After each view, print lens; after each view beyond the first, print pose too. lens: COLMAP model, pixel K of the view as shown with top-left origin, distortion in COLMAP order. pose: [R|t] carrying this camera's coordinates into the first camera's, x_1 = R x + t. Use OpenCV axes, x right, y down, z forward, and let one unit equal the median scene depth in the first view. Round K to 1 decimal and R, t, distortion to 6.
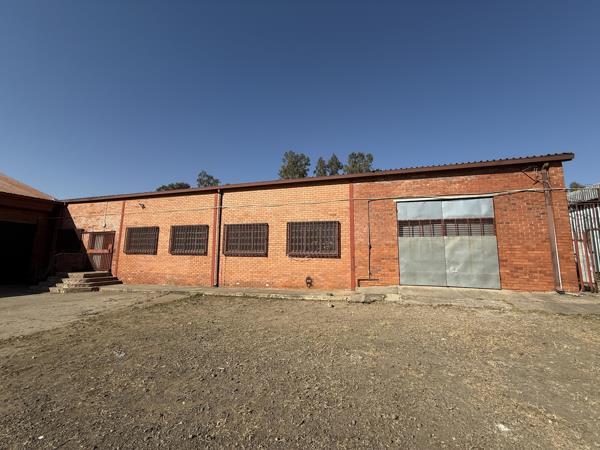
lens RADIAL K [[237.1, 0, 298.5], [0, 237.1, 224.9], [0, 0, 1]] dist [0.000731, -0.000159]
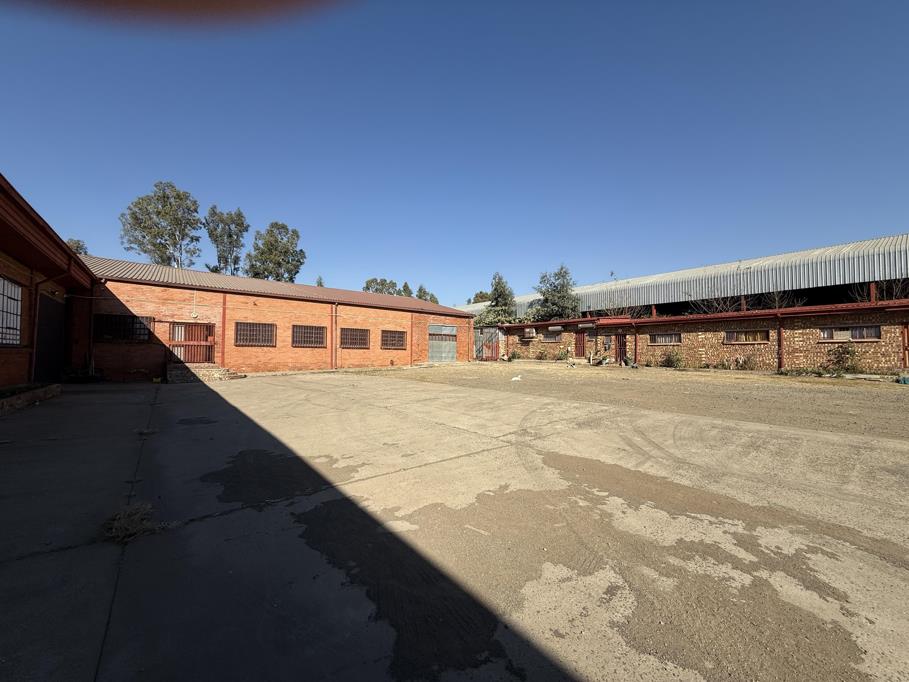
lens RADIAL K [[359.3, 0, 452.3], [0, 359.3, 340.8], [0, 0, 1]] dist [0.000731, -0.000159]
pose [[0.542792, 0.022432, 0.839567, -1.654886], [-0.111549, 0.992712, 0.045594, -0.090301], [-0.832426, -0.118401, 0.541339, -0.729141]]
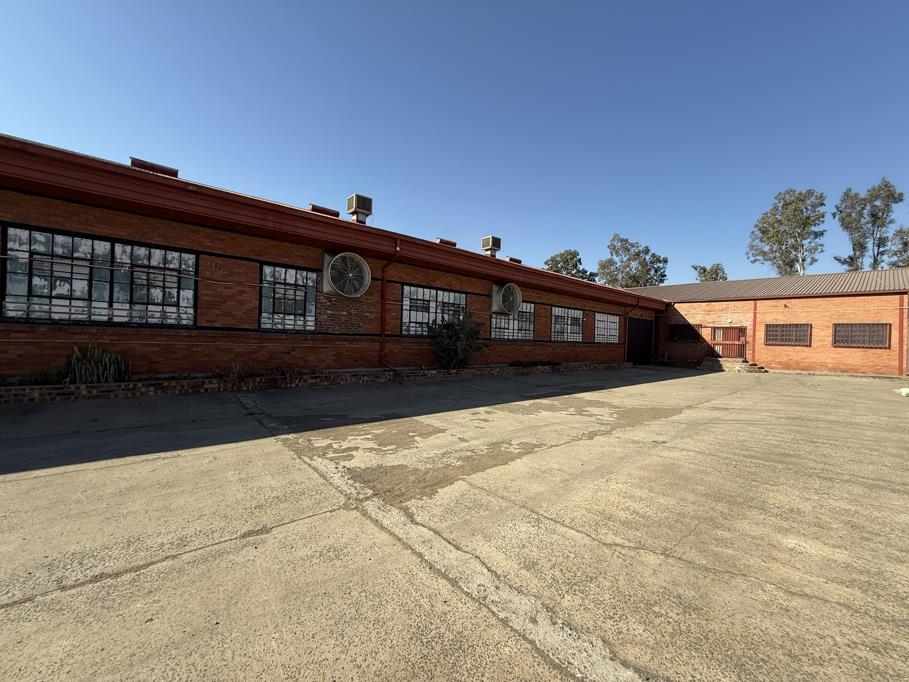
lens RADIAL K [[359.3, 0, 452.3], [0, 359.3, 340.8], [0, 0, 1]] dist [0.000731, -0.000159]
pose [[0.855278, 0.019042, -0.517820, -1.224042], [0.046509, 0.992470, 0.113315, -0.199178], [0.516078, -0.120999, 0.847952, -1.503011]]
